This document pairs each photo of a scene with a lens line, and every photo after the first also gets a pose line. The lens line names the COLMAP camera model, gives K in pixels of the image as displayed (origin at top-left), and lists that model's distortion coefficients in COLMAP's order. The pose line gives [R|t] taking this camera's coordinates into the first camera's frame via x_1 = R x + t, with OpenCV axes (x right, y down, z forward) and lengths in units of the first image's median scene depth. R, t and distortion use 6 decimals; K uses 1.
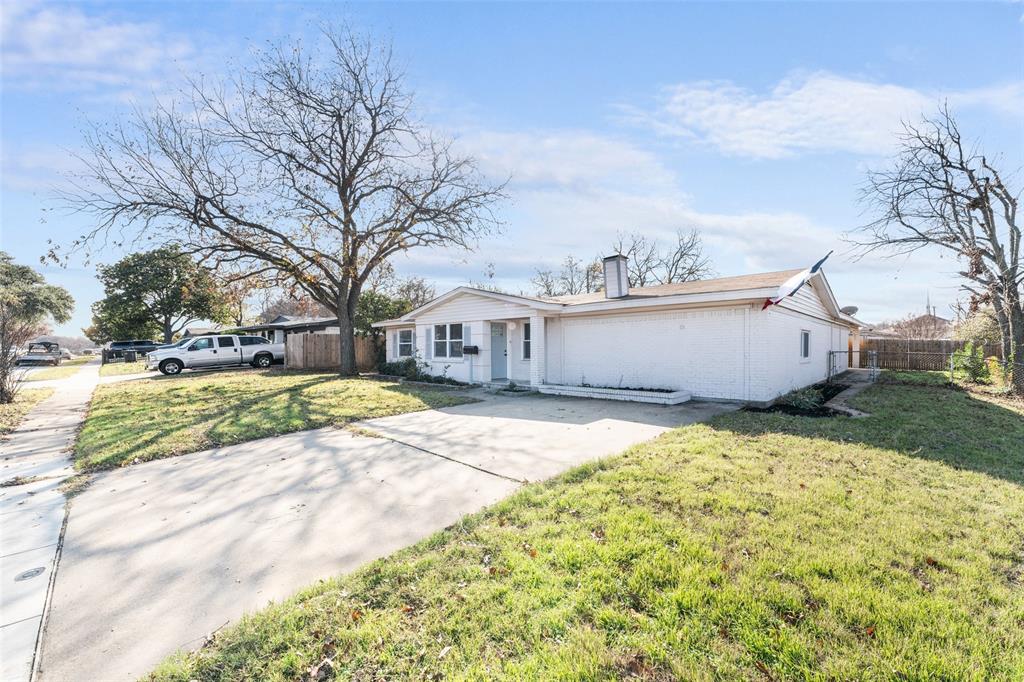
lens RADIAL K [[408.7, 0, 522.0], [0, 408.7, 348.8], [0, 0, 1]] dist [0.001378, -0.000706]
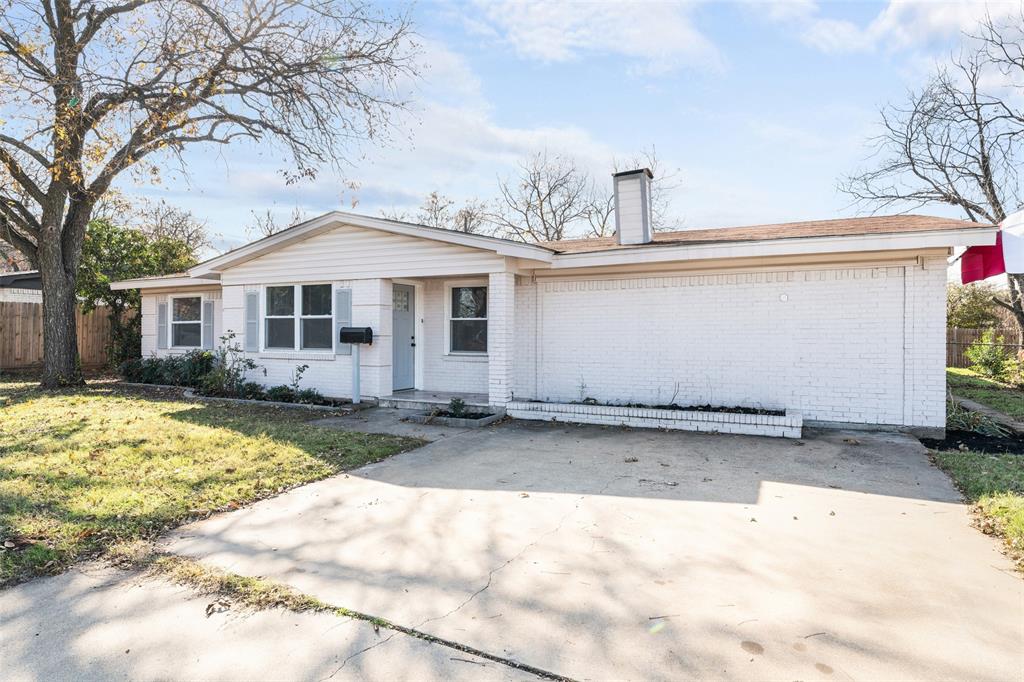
lens RADIAL K [[593.4, 0, 505.4], [0, 593.4, 331.9], [0, 0, 1]] dist [-0.003613, 0.001203]
pose [[0.961420, 0.008567, 0.274952, -0.136754], [-0.006941, 0.999952, -0.006885, 0.002186], [-0.274998, 0.004711, 0.961433, 0.214510]]
